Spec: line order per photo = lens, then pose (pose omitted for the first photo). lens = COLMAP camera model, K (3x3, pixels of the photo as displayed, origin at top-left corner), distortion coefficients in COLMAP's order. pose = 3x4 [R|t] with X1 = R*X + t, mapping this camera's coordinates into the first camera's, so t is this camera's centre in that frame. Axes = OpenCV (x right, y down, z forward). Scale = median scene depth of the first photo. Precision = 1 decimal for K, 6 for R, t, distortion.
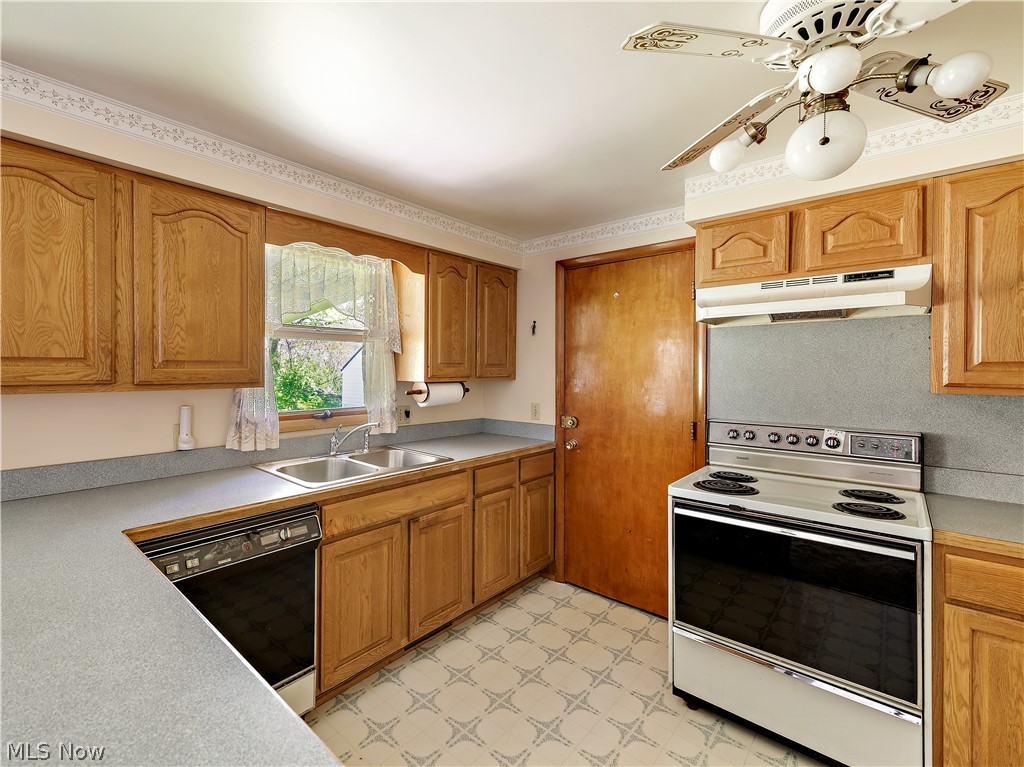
lens RADIAL K [[425.0, 0, 512.2], [0, 425.0, 366.2], [0, 0, 1]] dist [0.014042, -0.000109]
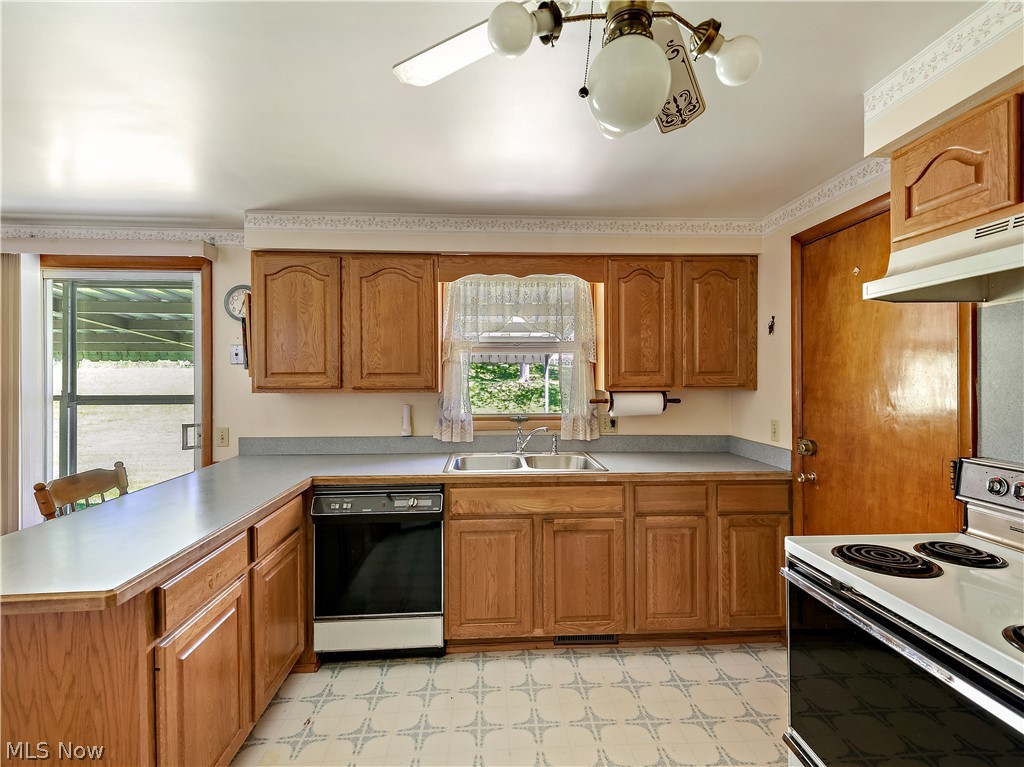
lens RADIAL K [[461.1, 0, 543.1], [0, 461.1, 373.0], [0, 0, 1]] dist [0.023303, -0.010174]
pose [[0.761124, -0.012239, -0.648490, 0.434909], [0.009217, 0.999925, -0.008054, 0.003037], [0.648540, 0.000153, 0.761180, 0.100216]]
